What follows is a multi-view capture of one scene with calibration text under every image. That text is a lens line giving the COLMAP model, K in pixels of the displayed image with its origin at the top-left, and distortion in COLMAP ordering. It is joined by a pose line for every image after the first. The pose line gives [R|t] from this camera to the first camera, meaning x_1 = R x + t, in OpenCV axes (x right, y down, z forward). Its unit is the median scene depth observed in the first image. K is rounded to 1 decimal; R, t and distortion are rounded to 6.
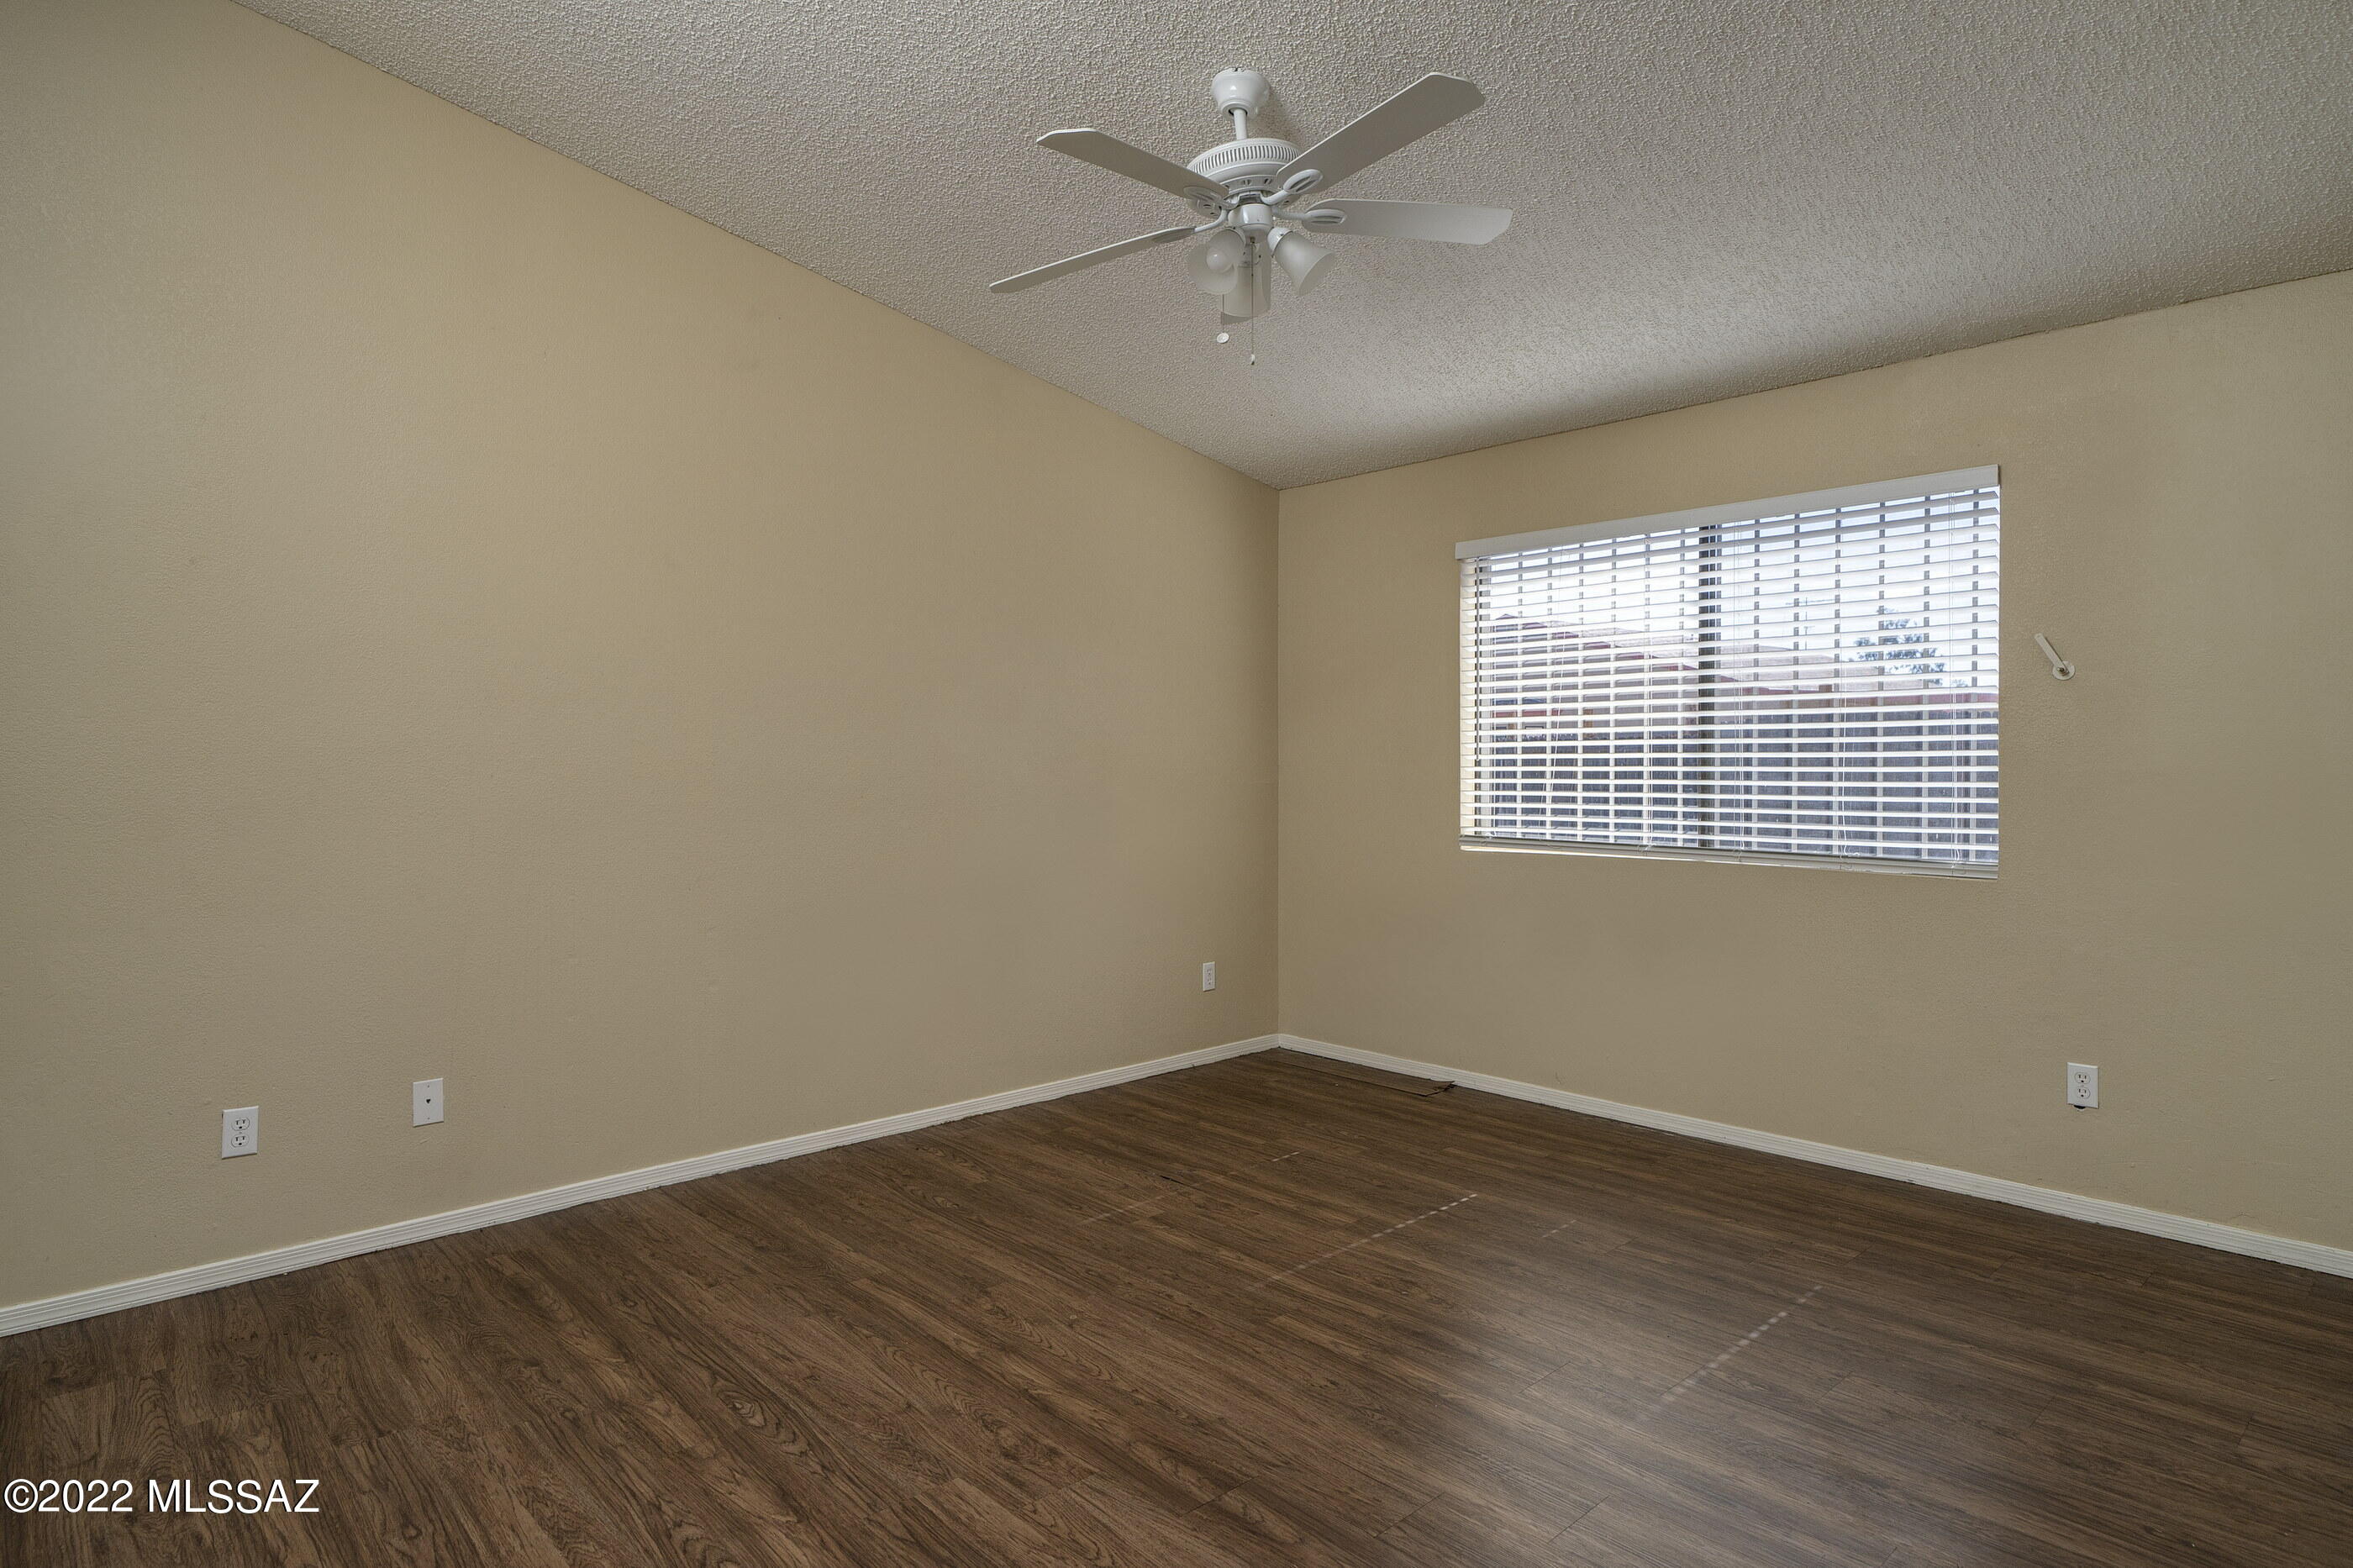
lens RADIAL K [[1251.6, 0, 1173.5], [0, 1251.6, 775.3], [0, 0, 1]] dist [0.000493, 0.000202]
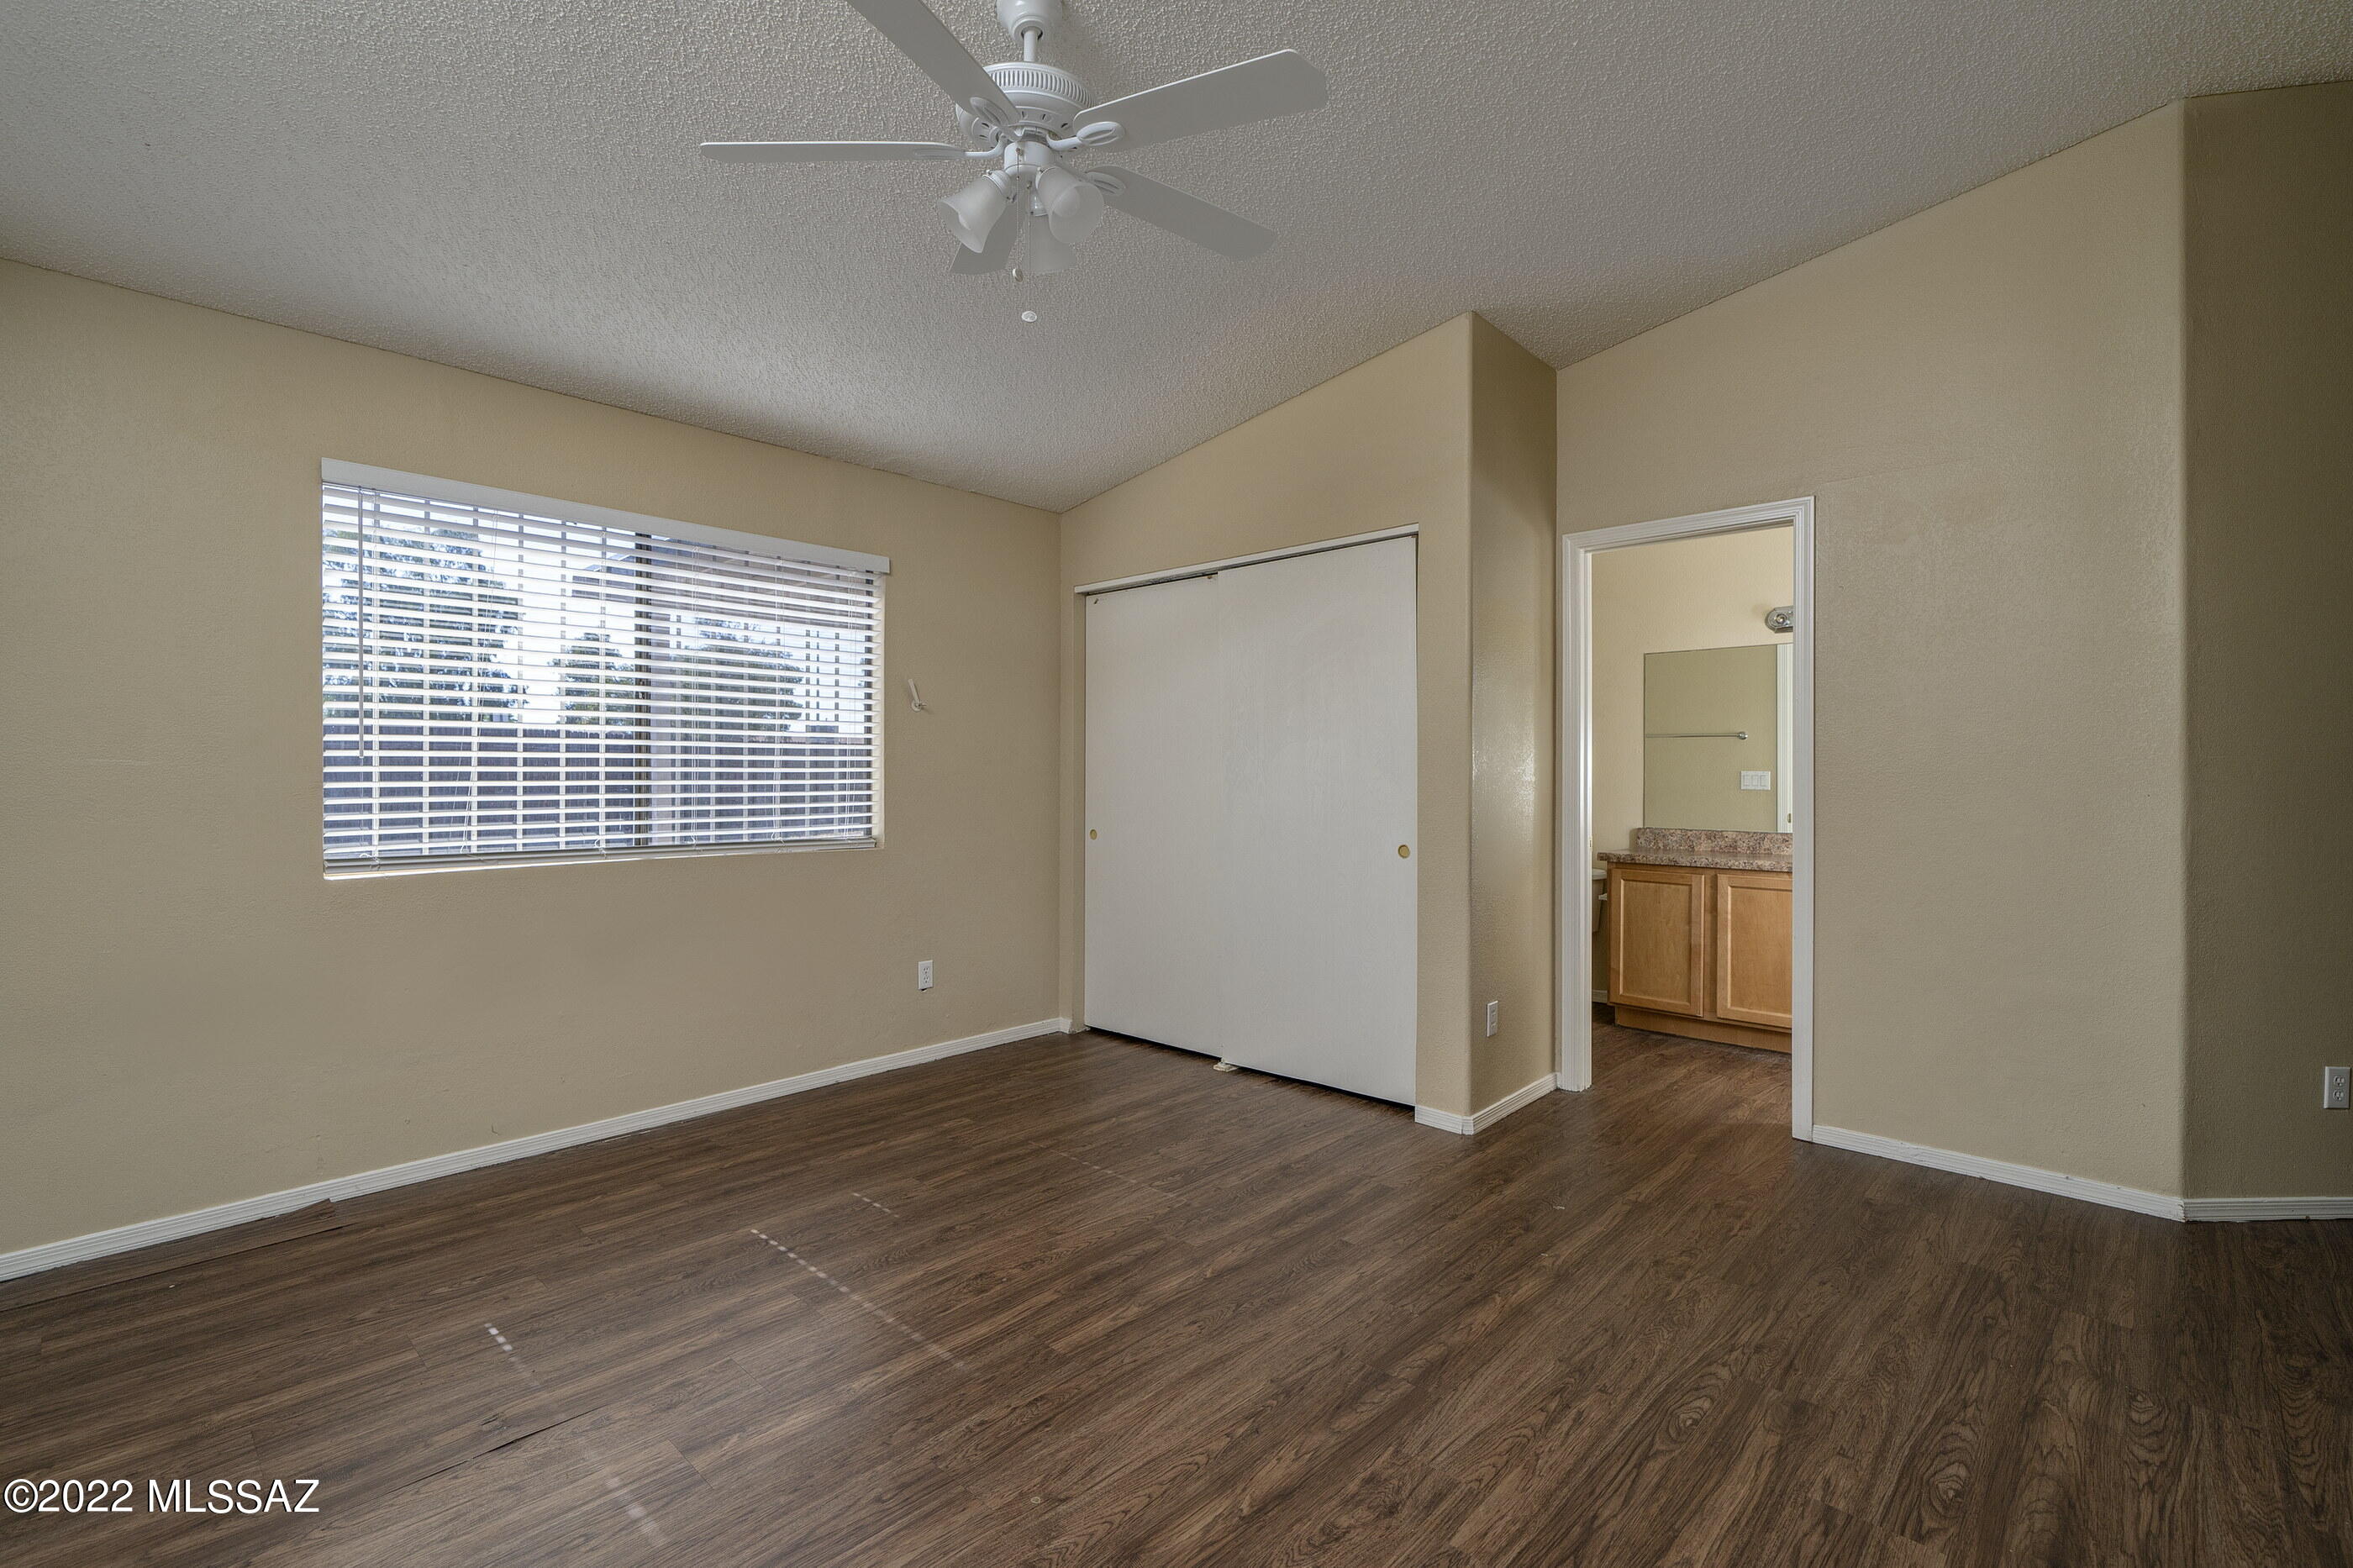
lens RADIAL K [[1034.0, 0, 1172.7], [0, 1034.0, 782.4], [0, 0, 1]] dist [0.004188, 0.000322]
pose [[-0.046733, -0.011977, 0.998836, -0.525507], [0.003738, 0.999919, 0.012165, -0.003833], [-0.998900, 0.004302, -0.046684, 0.709941]]
